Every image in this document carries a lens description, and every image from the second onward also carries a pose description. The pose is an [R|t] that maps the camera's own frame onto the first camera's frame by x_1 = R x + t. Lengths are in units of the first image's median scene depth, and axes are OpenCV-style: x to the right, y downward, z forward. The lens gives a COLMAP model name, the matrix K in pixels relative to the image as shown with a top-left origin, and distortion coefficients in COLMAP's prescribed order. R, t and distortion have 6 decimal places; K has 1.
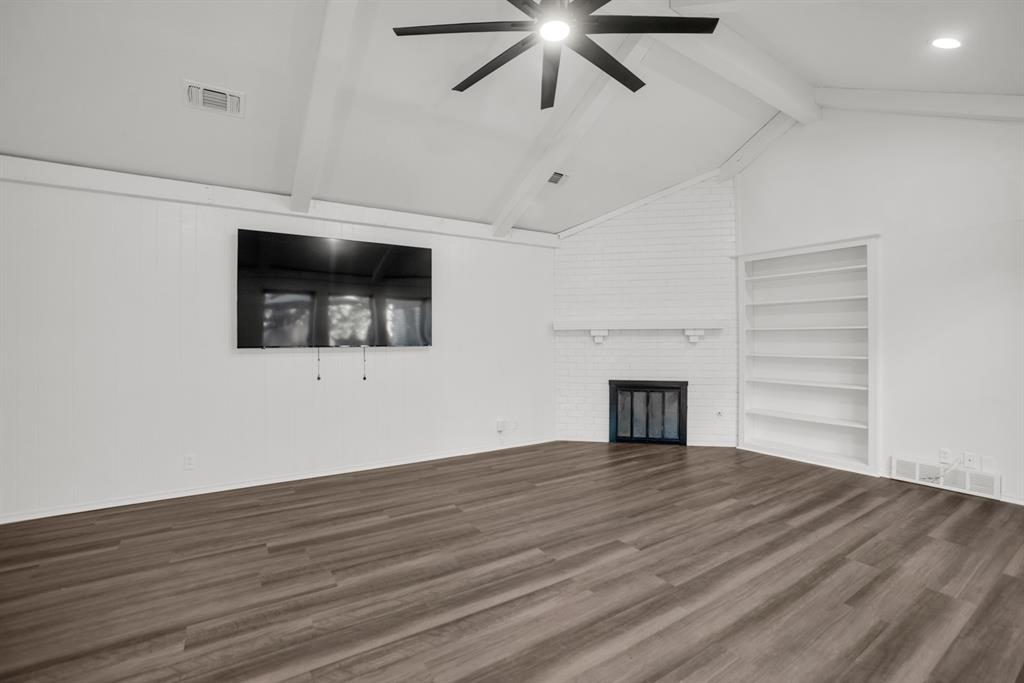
lens RADIAL K [[443.0, 0, 511.4], [0, 443.0, 337.0], [0, 0, 1]] dist [-0.011284, 0.000963]
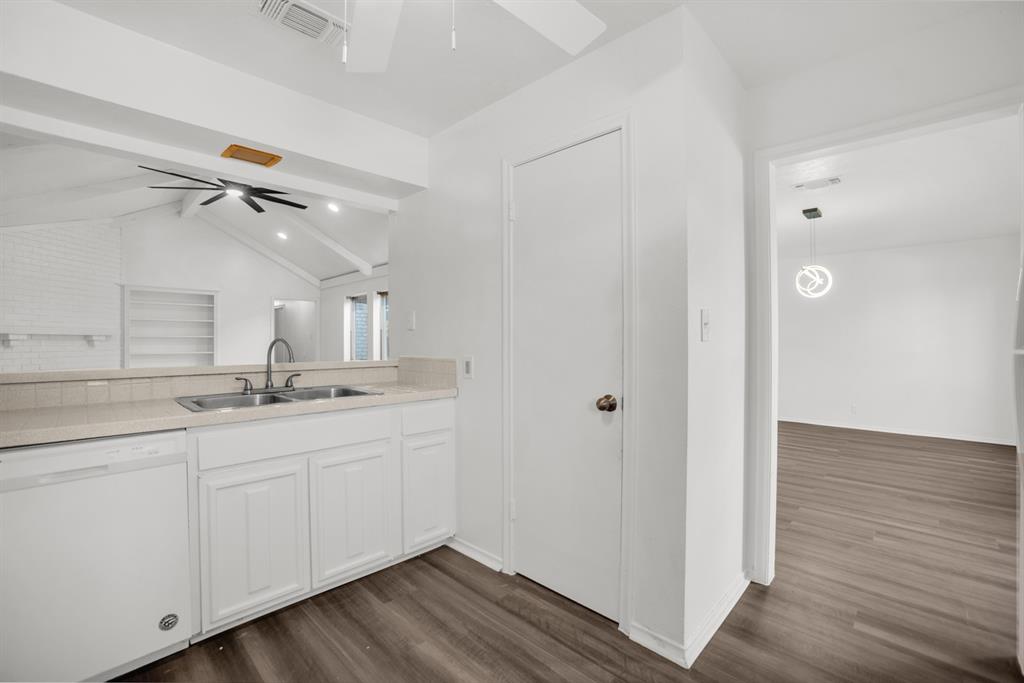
lens RADIAL K [[443.0, 0, 510.9], [0, 443.0, 340.5], [0, 0, 1]] dist [-0.011284, 0.000963]
pose [[-0.223589, 0.007514, 0.974655, -1.148567], [0.003041, 0.999971, -0.007012, 0.010200], [-0.974679, 0.001396, -0.223605, 0.098367]]
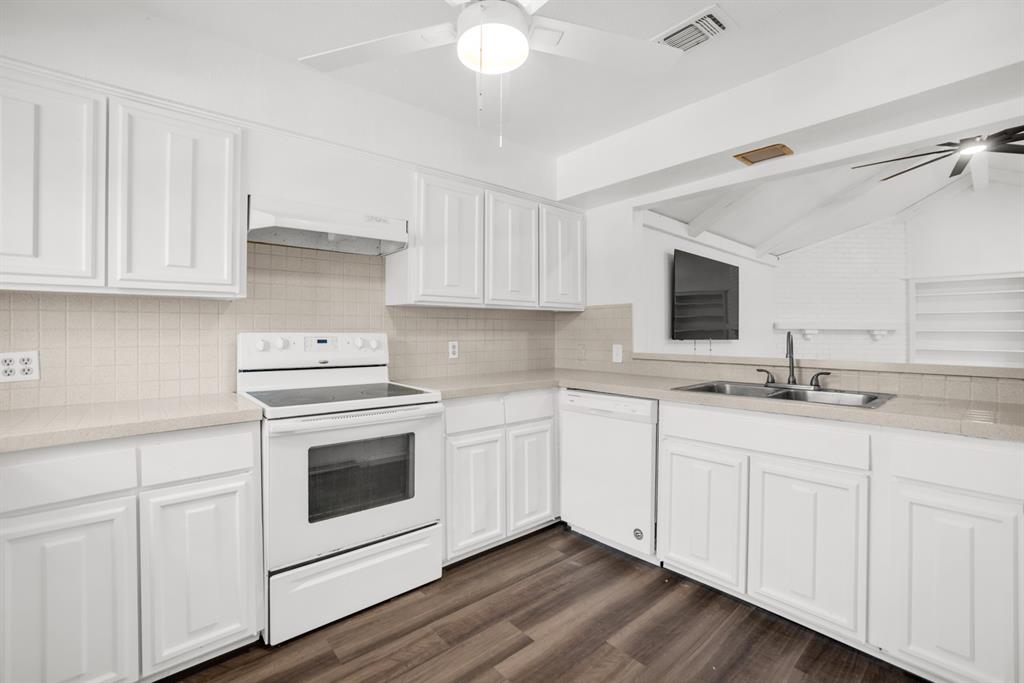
lens RADIAL K [[443.0, 0, 506.9], [0, 443.0, 328.3], [0, 0, 1]] dist [-0.011284, 0.000963]
pose [[0.984947, 0.015247, 0.172181, -0.990106], [-0.013241, 0.999831, -0.012790, 0.009910], [-0.172347, 0.010318, 0.984982, -0.158157]]
